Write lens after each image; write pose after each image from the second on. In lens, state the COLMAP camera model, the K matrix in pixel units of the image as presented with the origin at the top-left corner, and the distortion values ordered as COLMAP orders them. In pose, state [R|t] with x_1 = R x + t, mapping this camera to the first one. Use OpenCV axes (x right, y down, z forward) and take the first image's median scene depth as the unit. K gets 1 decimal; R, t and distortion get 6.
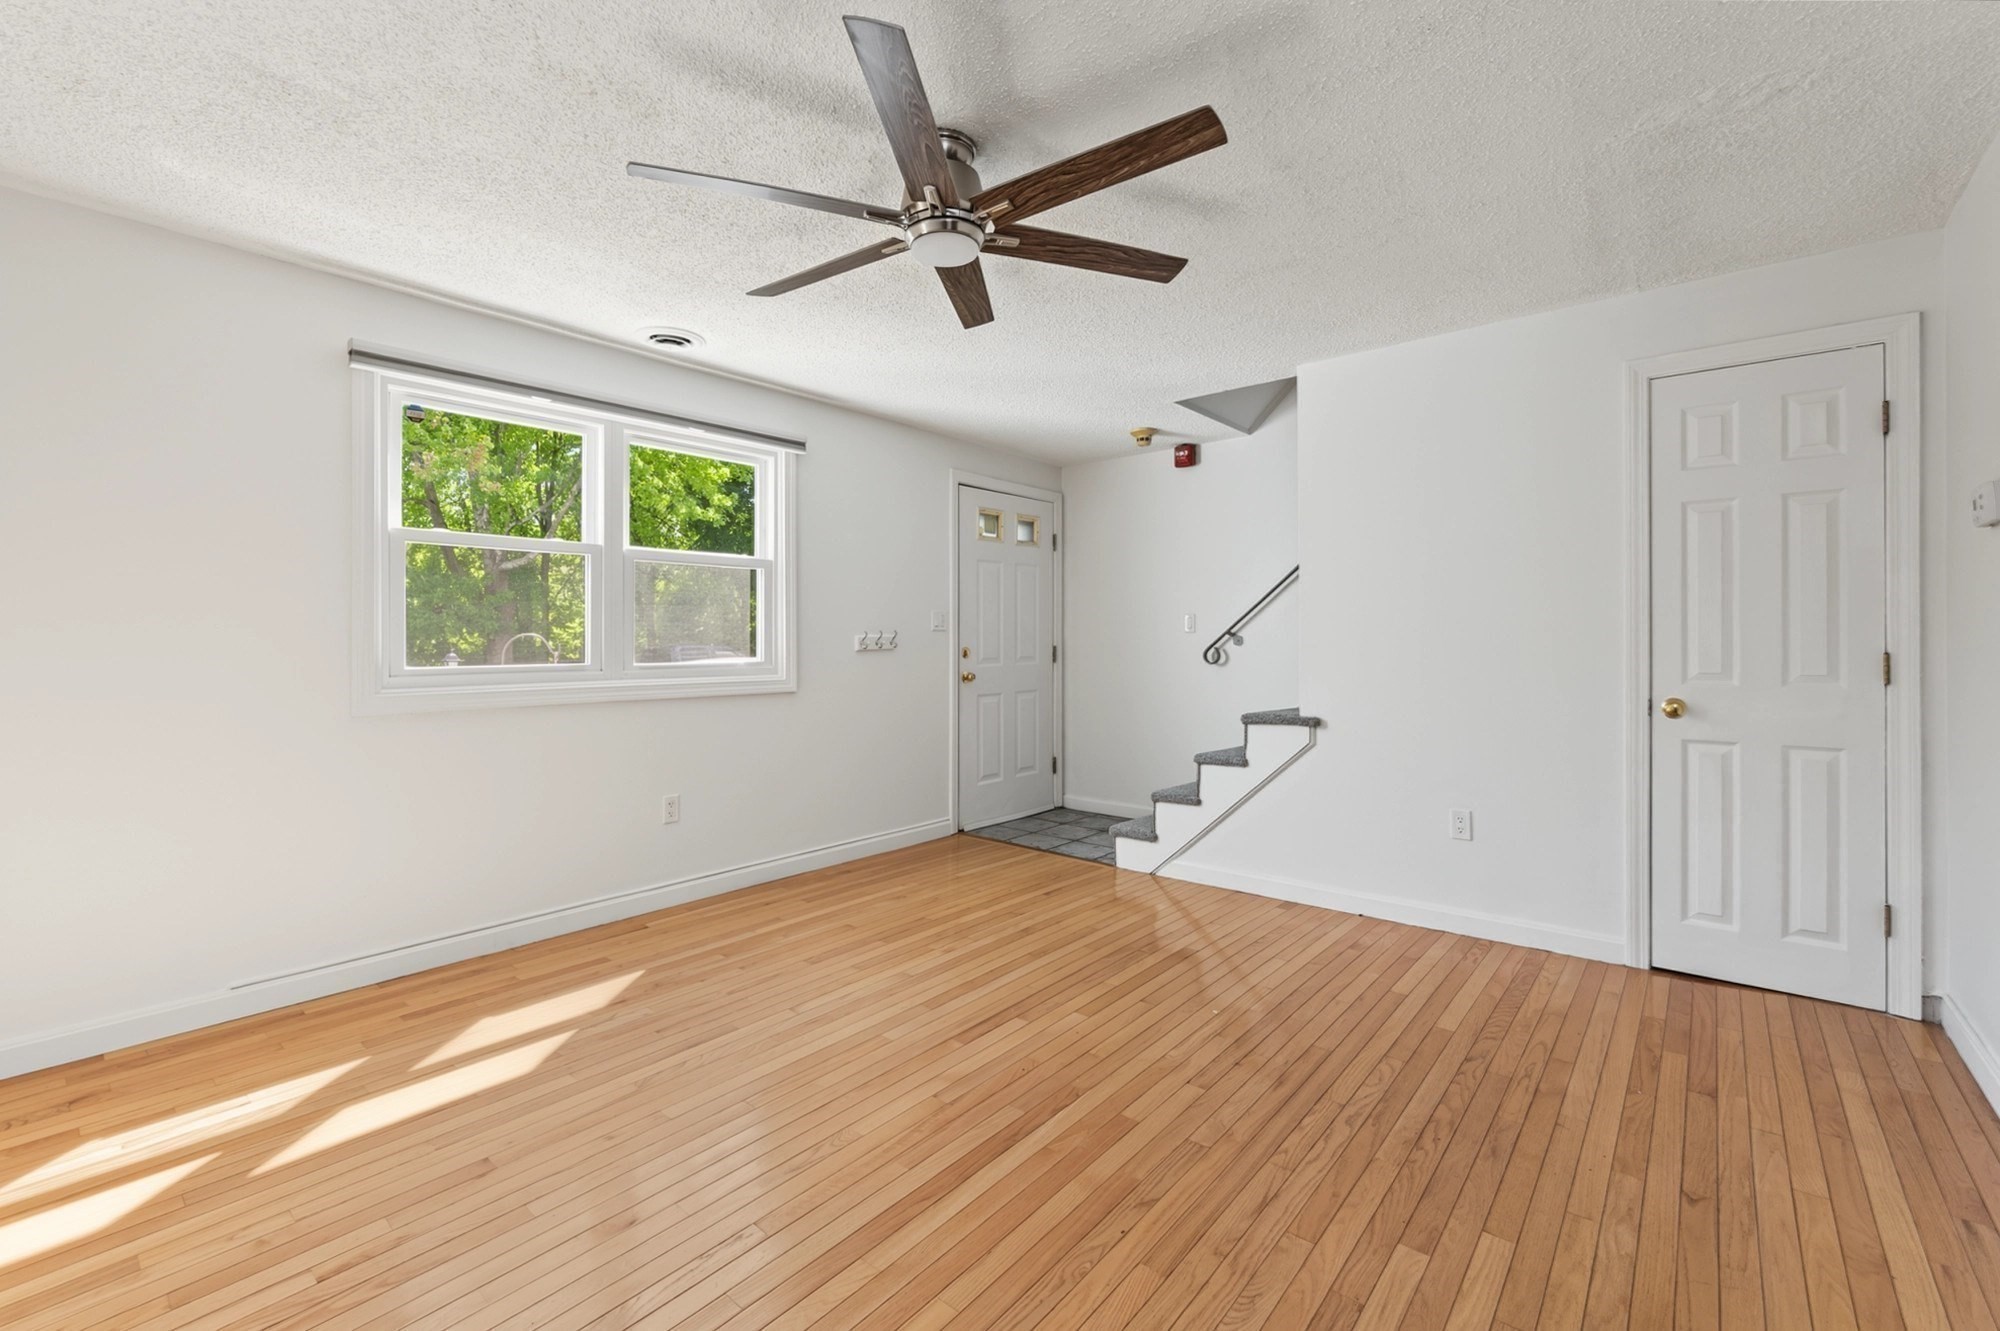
lens RADIAL K [[835.5, 0, 1015.8], [0, 835.5, 639.5], [0, 0, 1]] dist [-0.002912, -0.000183]
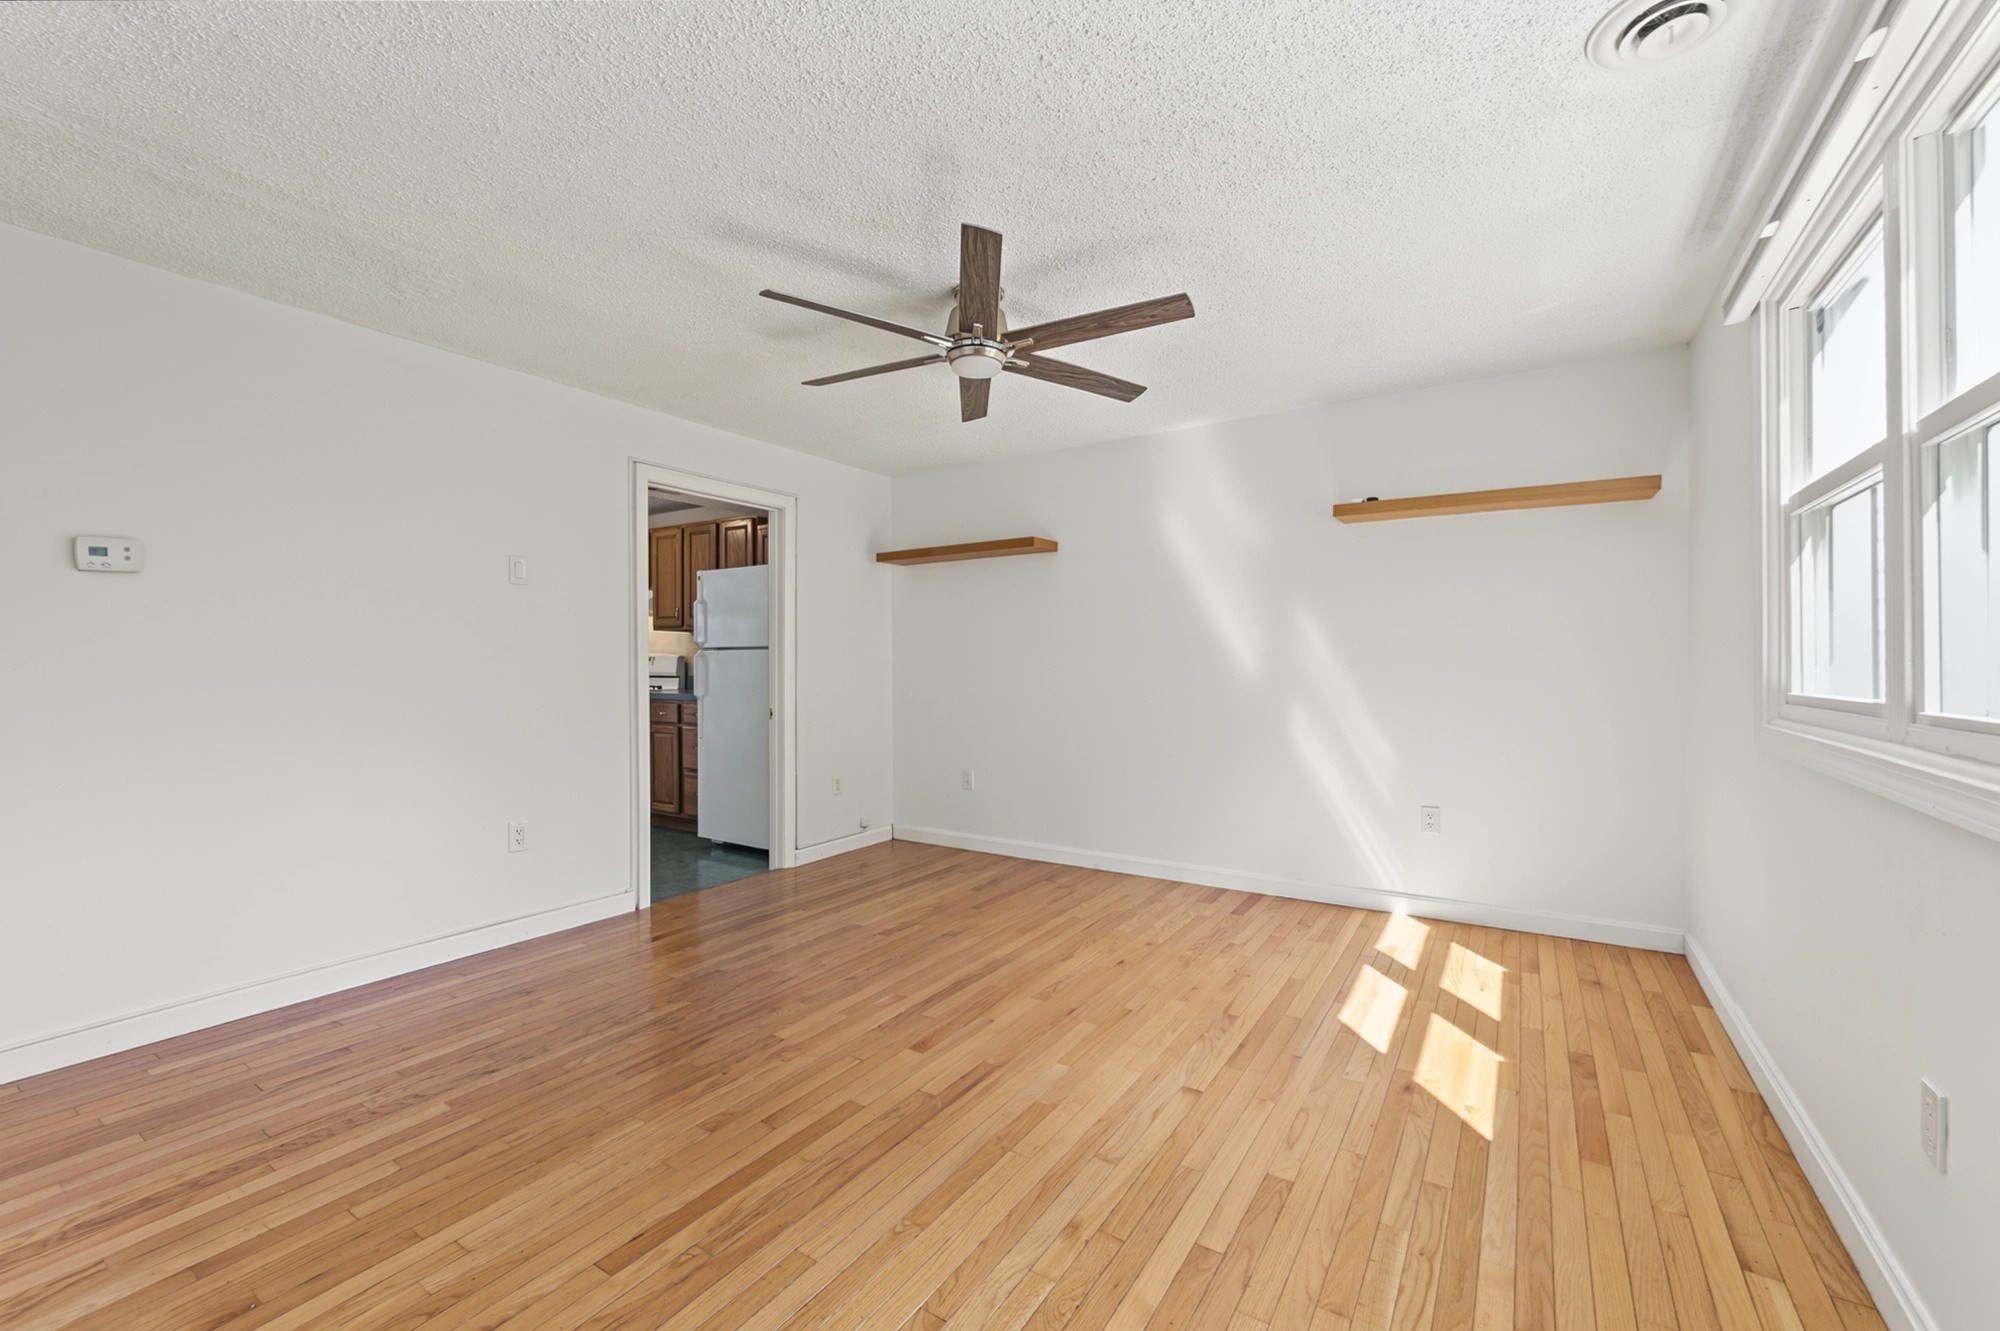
lens RADIAL K [[832.2, 0, 983.4], [0, 832.2, 662.8], [0, 0, 1]] dist [-0.002803, -0.000361]
pose [[-0.994855, 0.007357, -0.101040, 0.031409], [0.007569, 0.999970, -0.001723, 0.004956], [0.101024, -0.002479, -0.994881, 1.677459]]
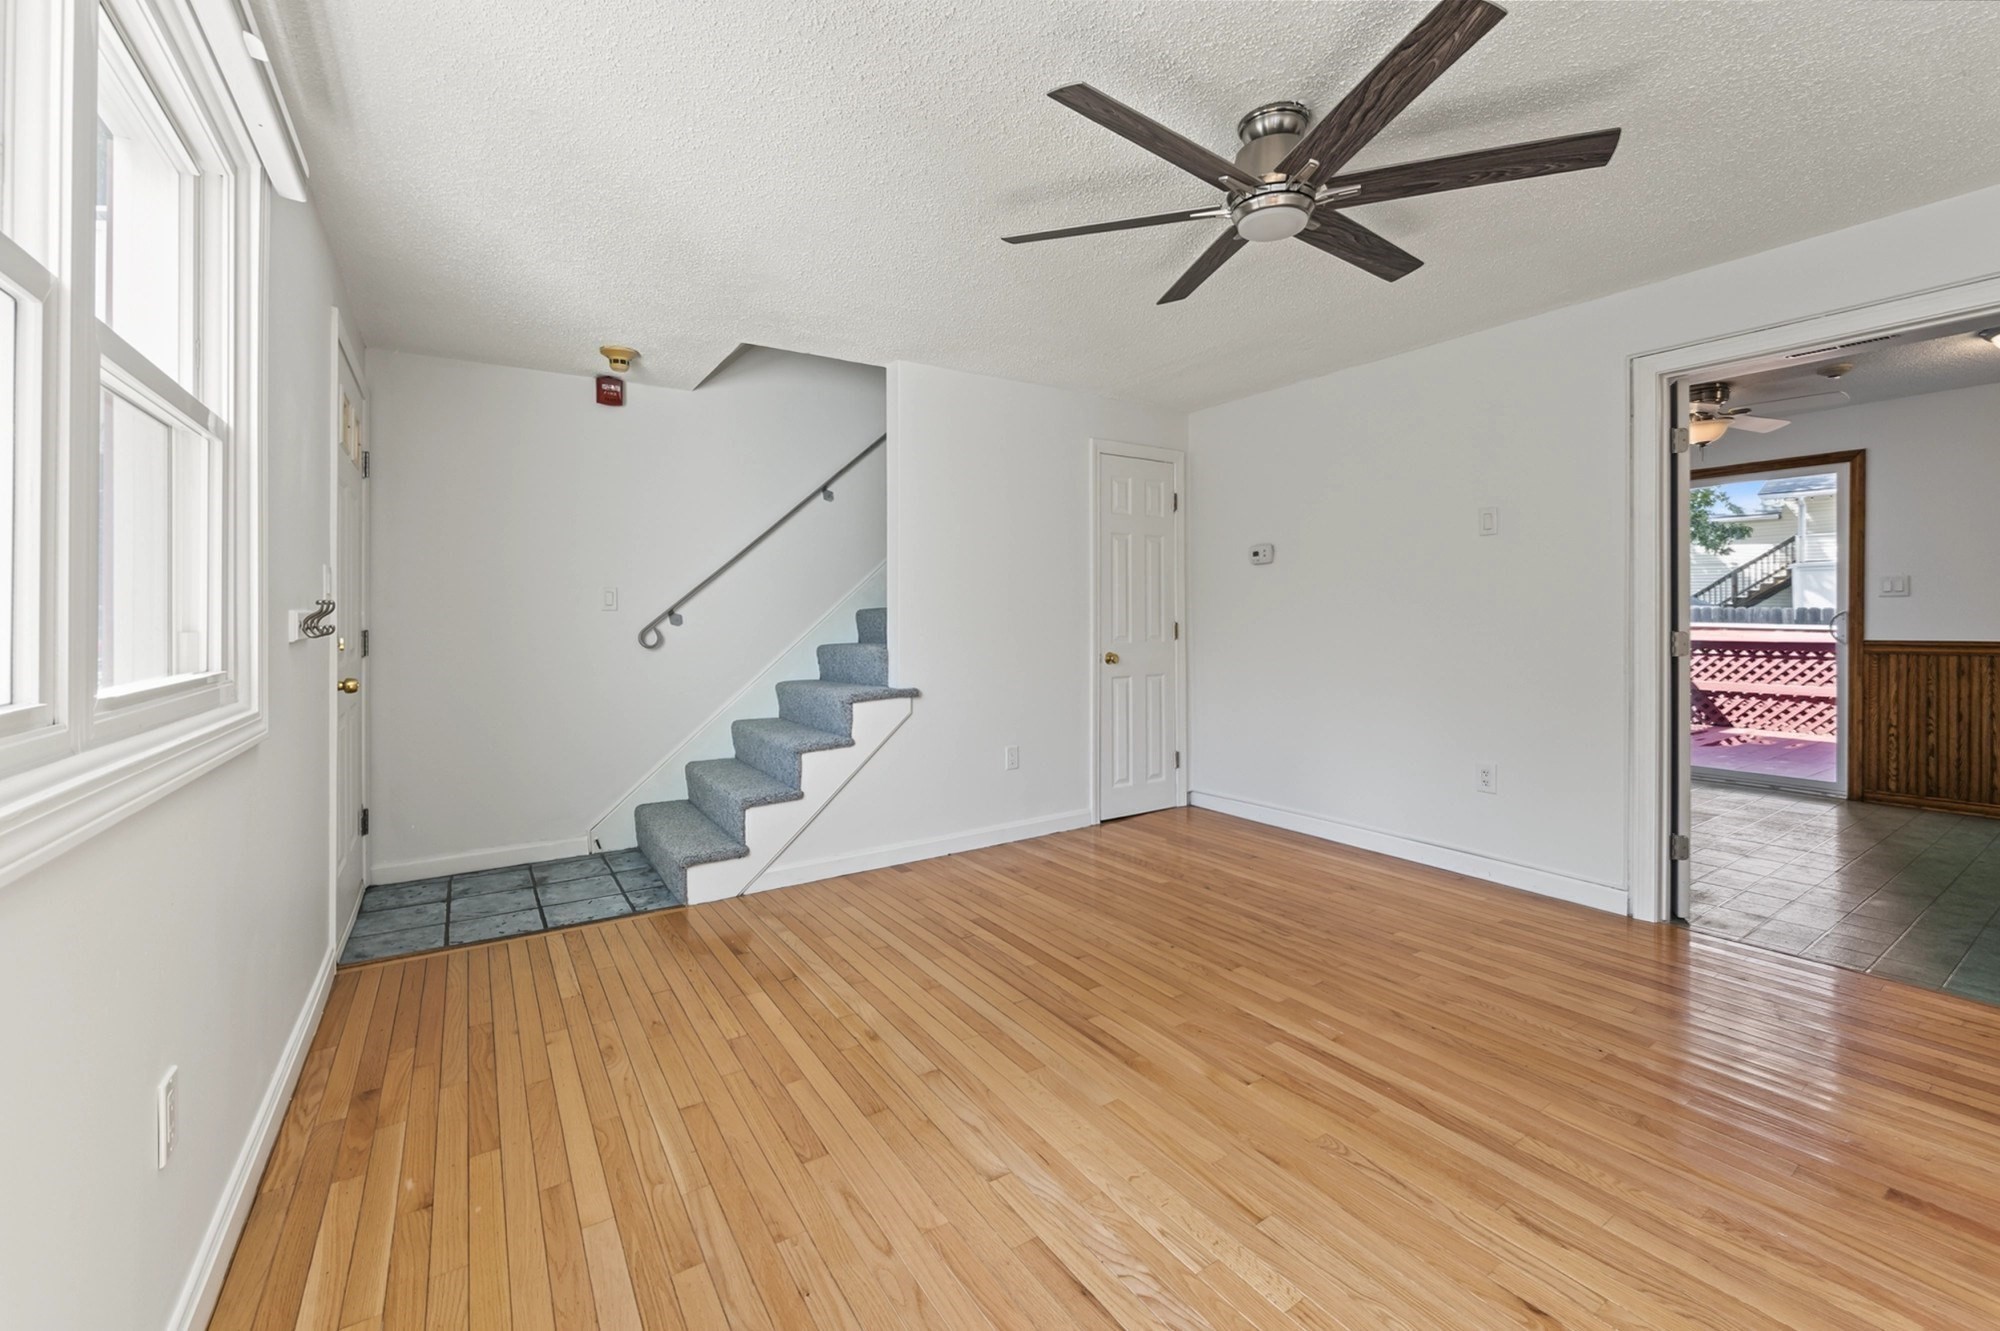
lens RADIAL K [[812.5, 0, 1010.8], [0, 812.5, 624.4], [0, 0, 1]] dist [-0.001571, -0.000019]
pose [[0.289606, -0.009078, 0.957103, -0.800439], [0.005867, 0.999953, 0.007709, 0.002349], [-0.957128, 0.003383, 0.289646, 0.735394]]
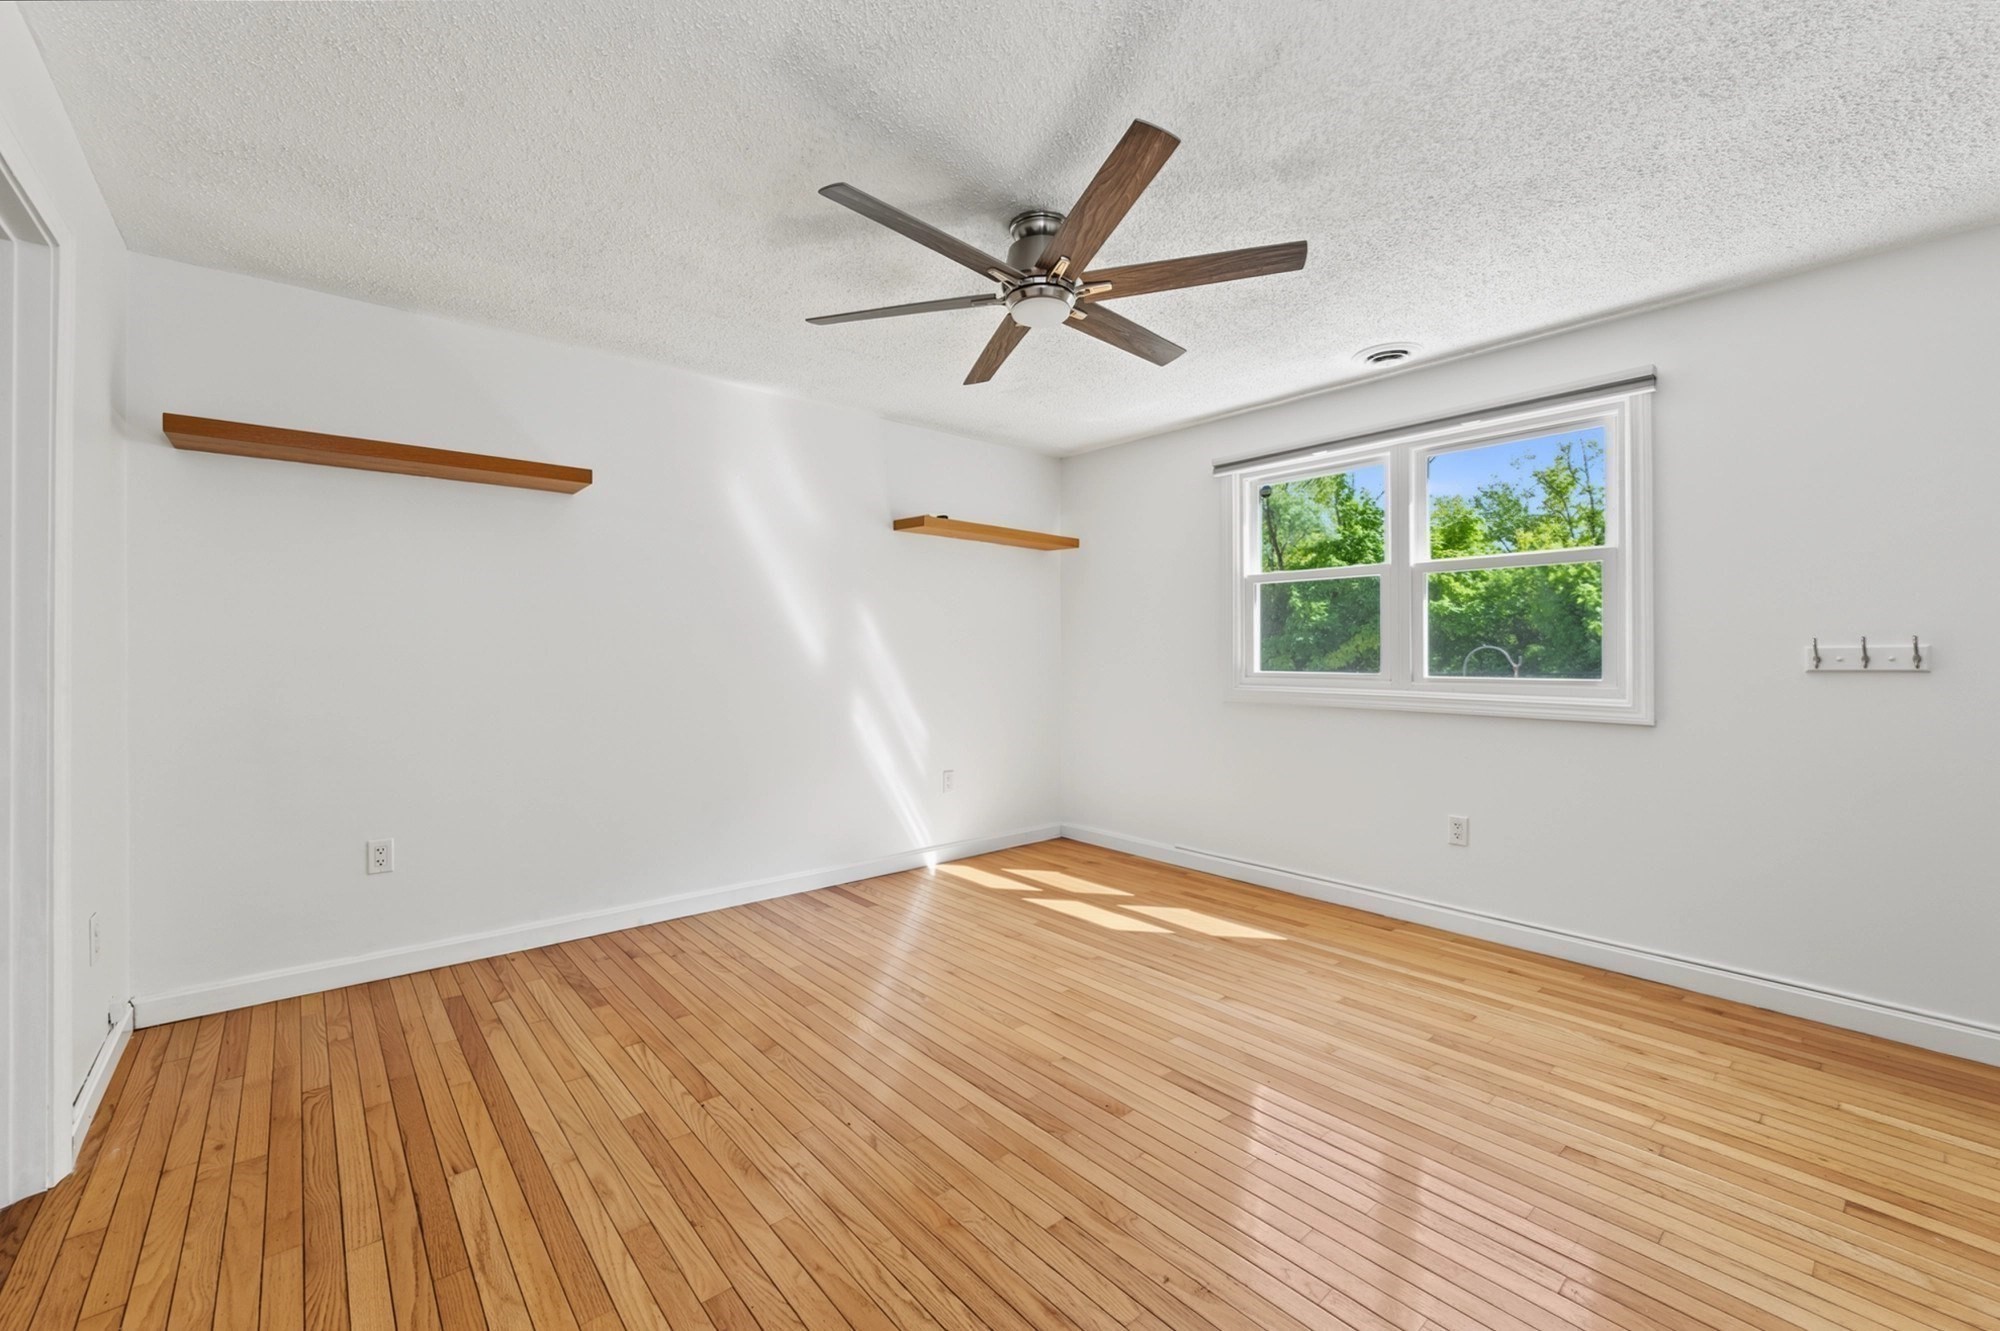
lens RADIAL K [[813.2, 0, 1003.8], [0, 813.2, 653.1], [0, 0, 1]] dist [-0.003467, -0.000299]
pose [[-0.160029, 0.004092, -0.987104, 0.741042], [-0.001343, 0.999990, 0.004363, -0.002526], [0.987111, 0.002024, -0.160022, 0.815111]]
